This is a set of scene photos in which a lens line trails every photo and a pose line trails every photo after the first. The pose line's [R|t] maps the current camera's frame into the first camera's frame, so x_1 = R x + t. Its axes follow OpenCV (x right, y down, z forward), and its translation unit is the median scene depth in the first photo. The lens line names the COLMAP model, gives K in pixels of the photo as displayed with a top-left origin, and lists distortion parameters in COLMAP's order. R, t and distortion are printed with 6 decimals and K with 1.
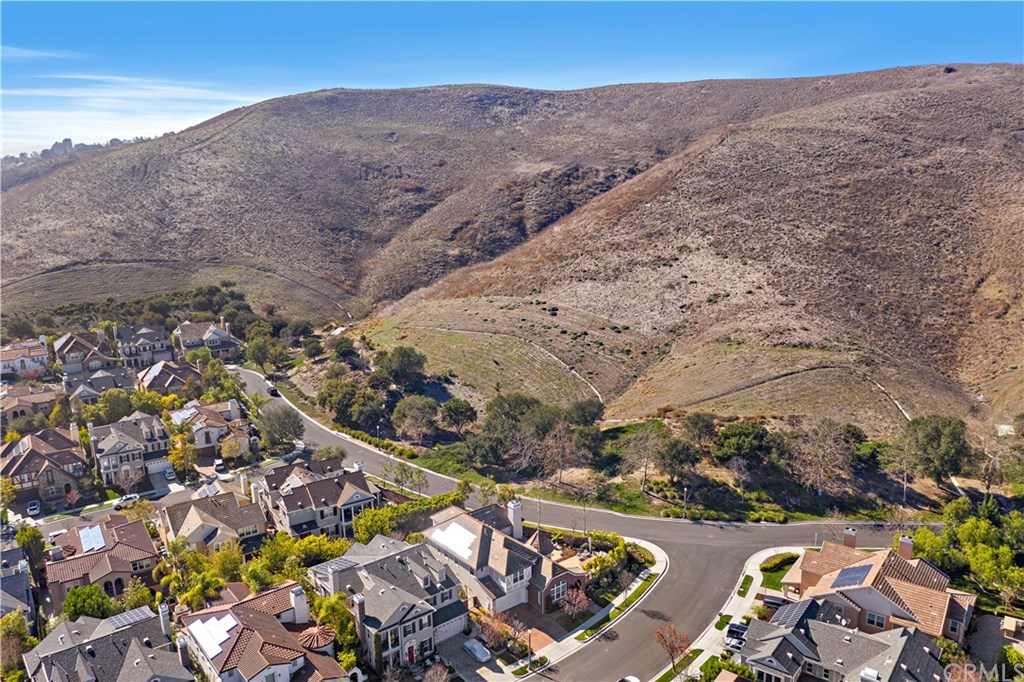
lens RADIAL K [[810.7, 0, 512.0], [0, 810.7, 341.0], [0, 0, 1]] dist [-0.014000, 0.003953]
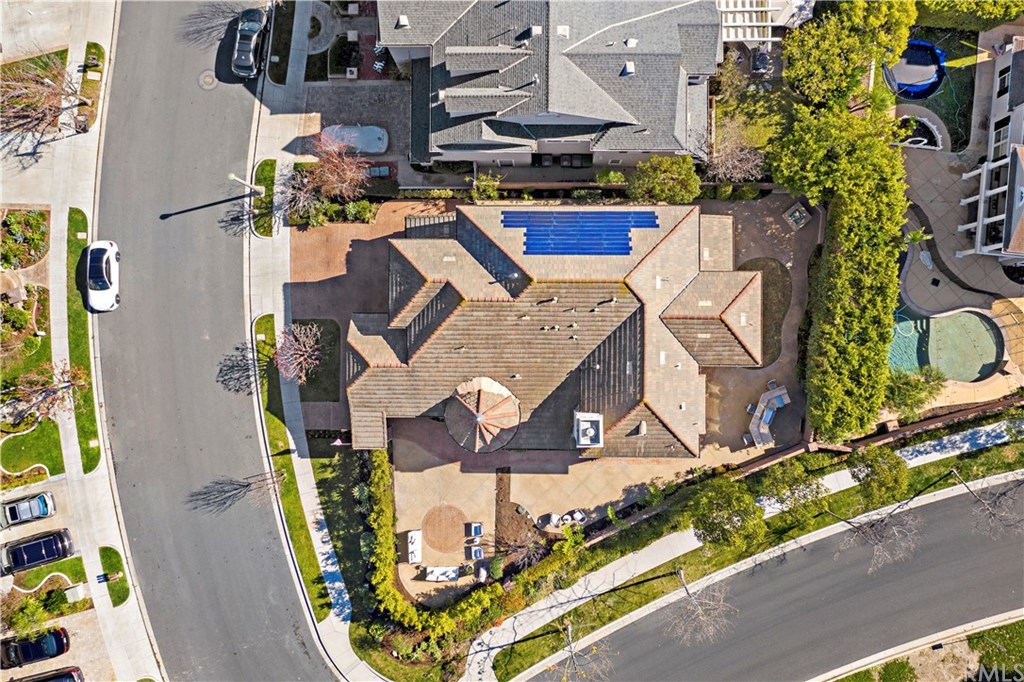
lens RADIAL K [[836.9, 0, 513.2], [0, 836.9, 327.1], [0, 0, 1]] dist [-0.013785, 0.003411]
pose [[-0.624167, 0.781026, 0.020374, -0.010838], [-0.142690, -0.139593, 0.979874, -0.081497], [0.768151, 0.608698, 0.198574, 0.471385]]
